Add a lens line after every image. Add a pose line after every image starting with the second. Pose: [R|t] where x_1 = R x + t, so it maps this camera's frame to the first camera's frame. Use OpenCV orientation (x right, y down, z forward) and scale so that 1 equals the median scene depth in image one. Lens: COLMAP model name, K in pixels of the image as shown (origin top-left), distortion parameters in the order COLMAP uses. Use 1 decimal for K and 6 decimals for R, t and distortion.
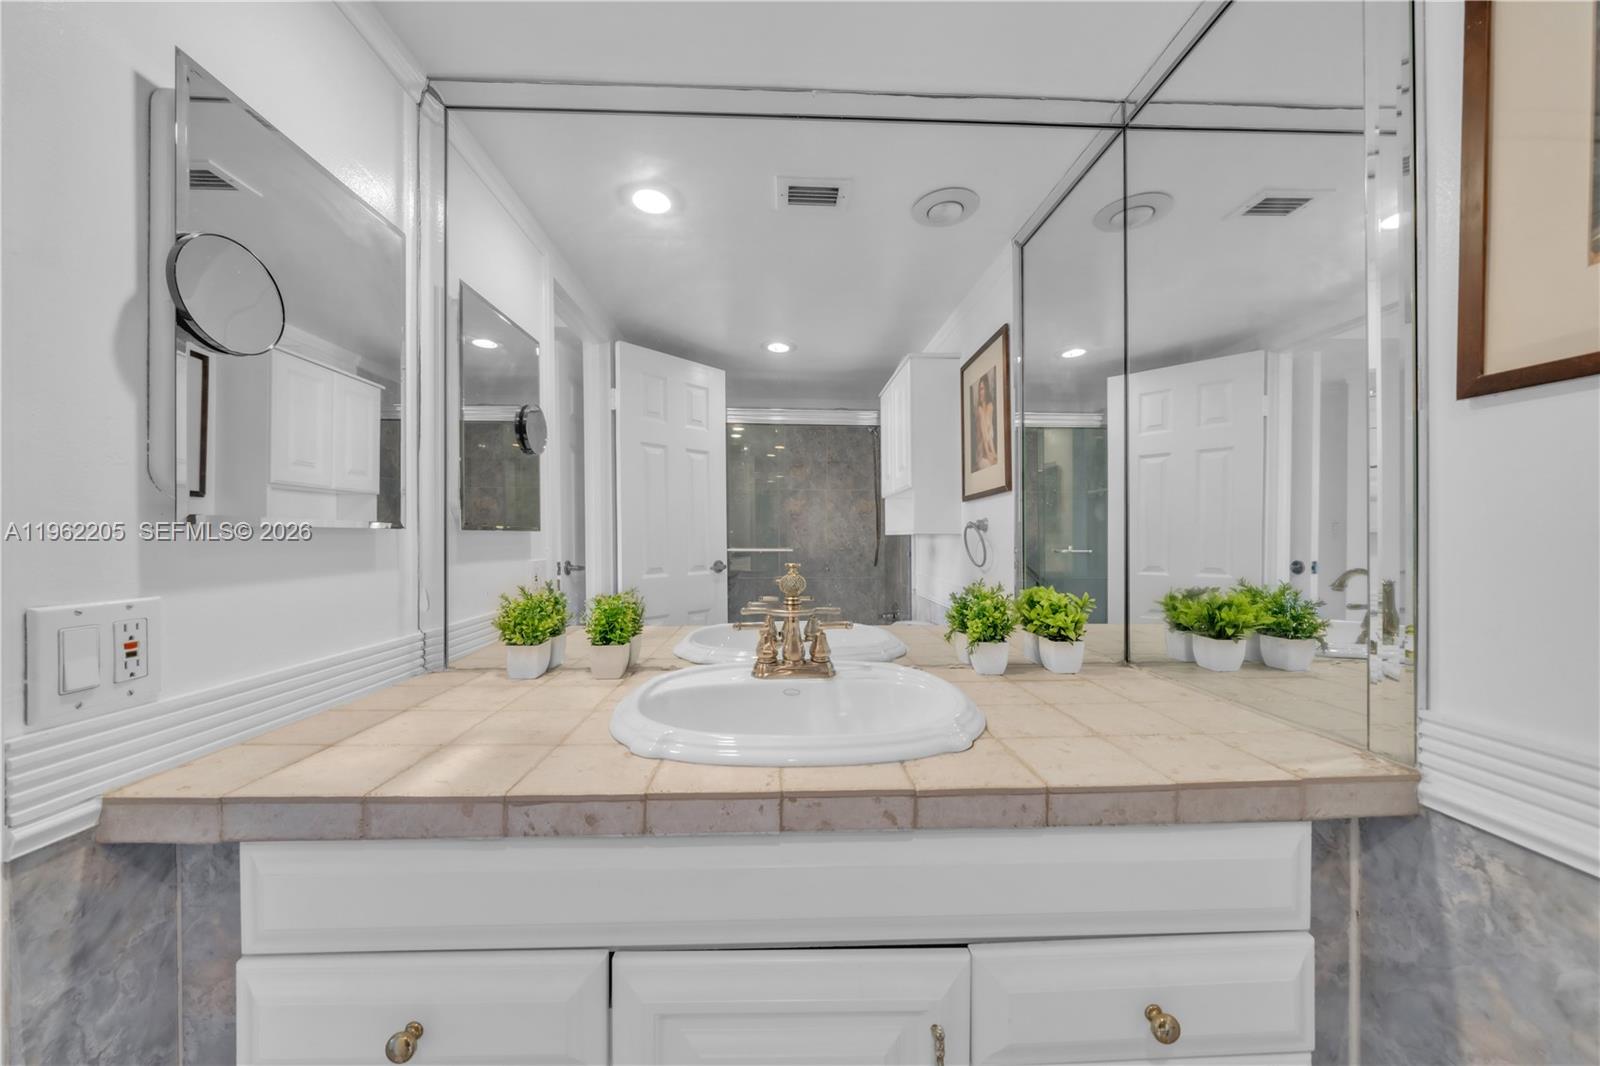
lens RADIAL K [[553.4, 0, 810.0], [0, 553.4, 542.4], [0, 0, 1]] dist [-0.005459, 0.000386]
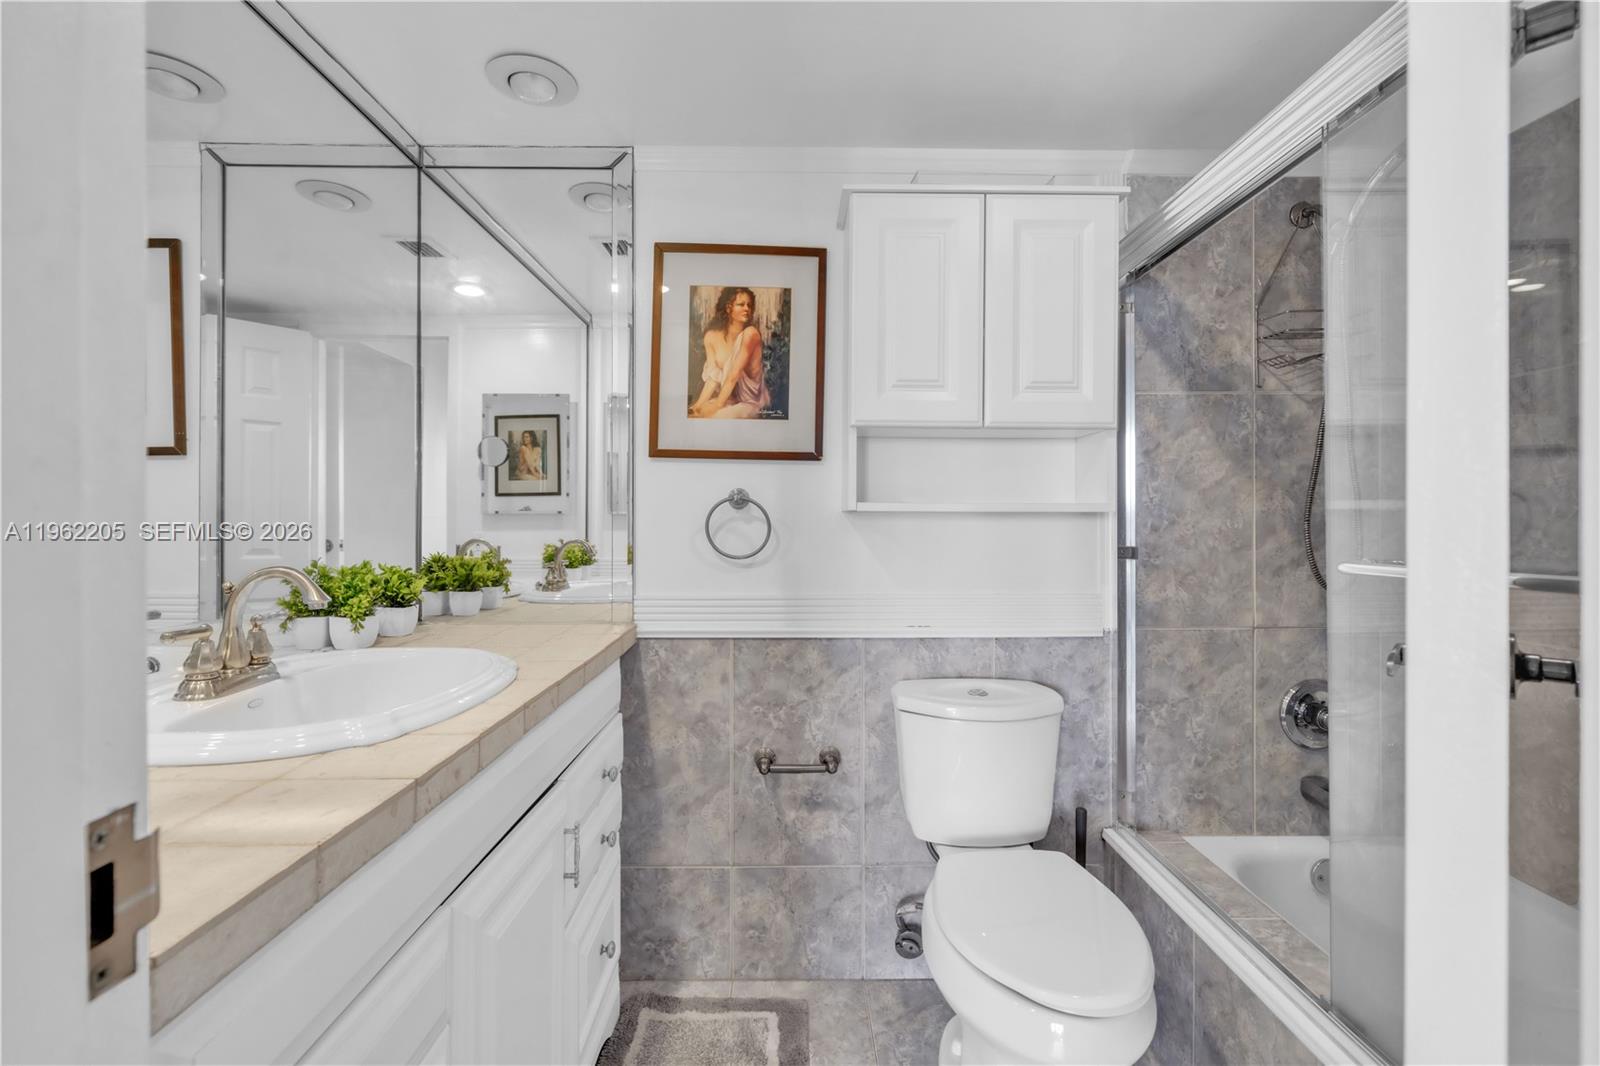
lens RADIAL K [[594.4, 0, 810.0], [0, 594.4, 522.2], [0, 0, 1]] dist [-0.001045, 0.000022]
pose [[0.036712, -0.004406, 0.999316, -1.268383], [0.005889, 0.999974, 0.004193, 0.007728], [-0.999309, 0.005731, 0.036737, 0.220623]]
